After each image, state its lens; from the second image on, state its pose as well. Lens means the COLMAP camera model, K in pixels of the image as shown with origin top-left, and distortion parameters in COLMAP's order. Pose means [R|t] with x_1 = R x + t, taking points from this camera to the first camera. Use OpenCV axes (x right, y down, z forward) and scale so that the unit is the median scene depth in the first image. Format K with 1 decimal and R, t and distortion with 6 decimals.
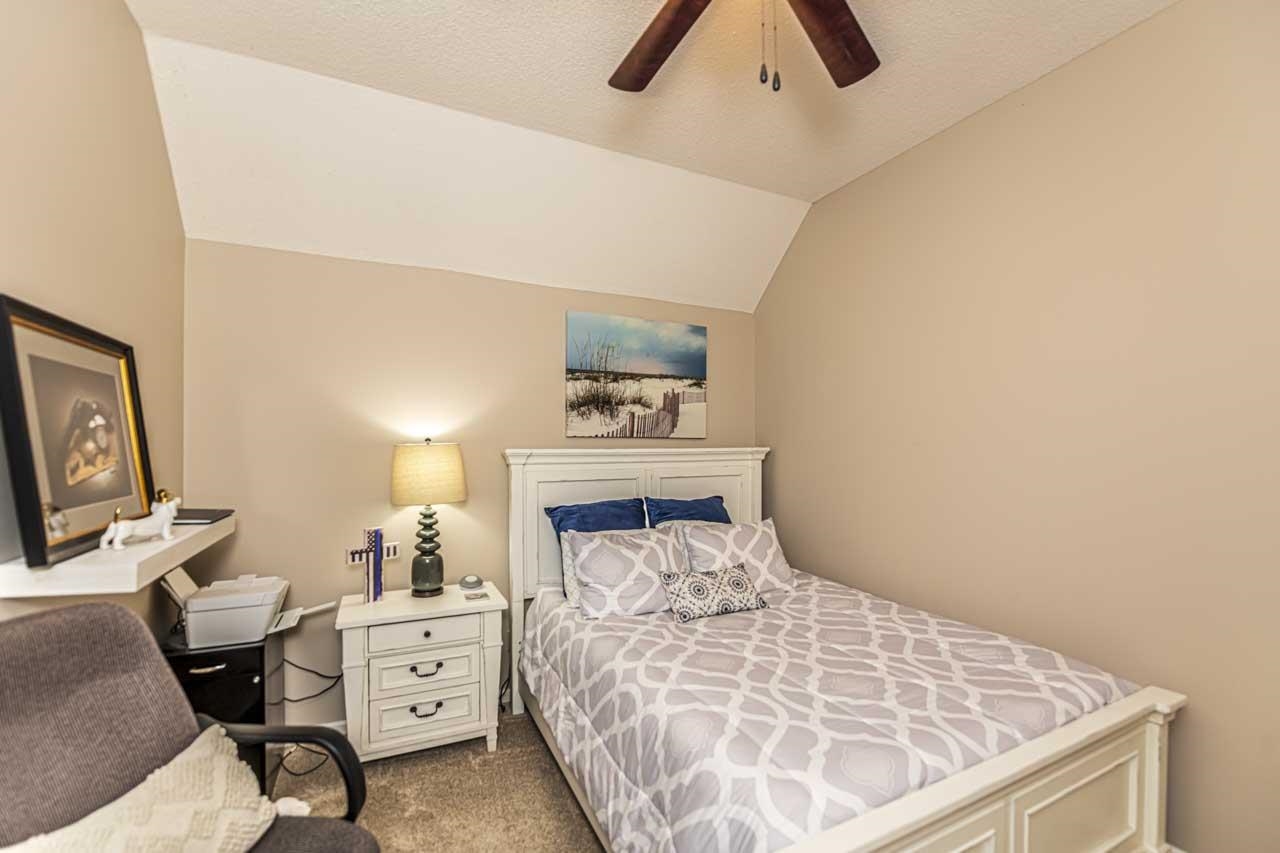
lens RADIAL K [[524.5, 0, 638.2], [0, 524.5, 445.8], [0, 0, 1]] dist [-0.018575, -0.000167]
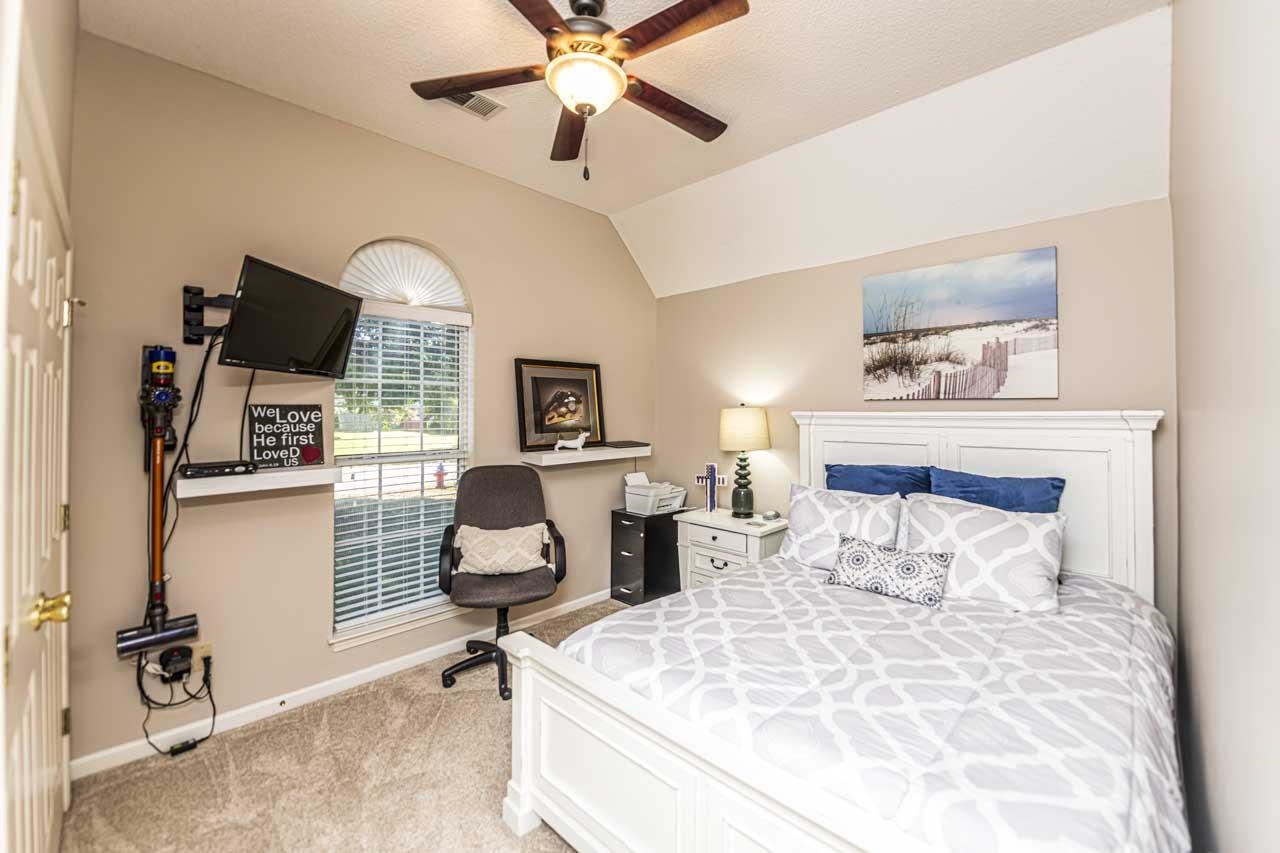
lens RADIAL K [[542.5, 0, 662.3], [0, 542.5, 404.9], [0, 0, 1]] dist [-0.020838, -0.000497]
pose [[0.343252, -0.008193, -0.939208, 0.718680], [0.002035, 0.999966, -0.007979, -0.000048], [0.939241, 0.000828, 0.343257, 0.254663]]
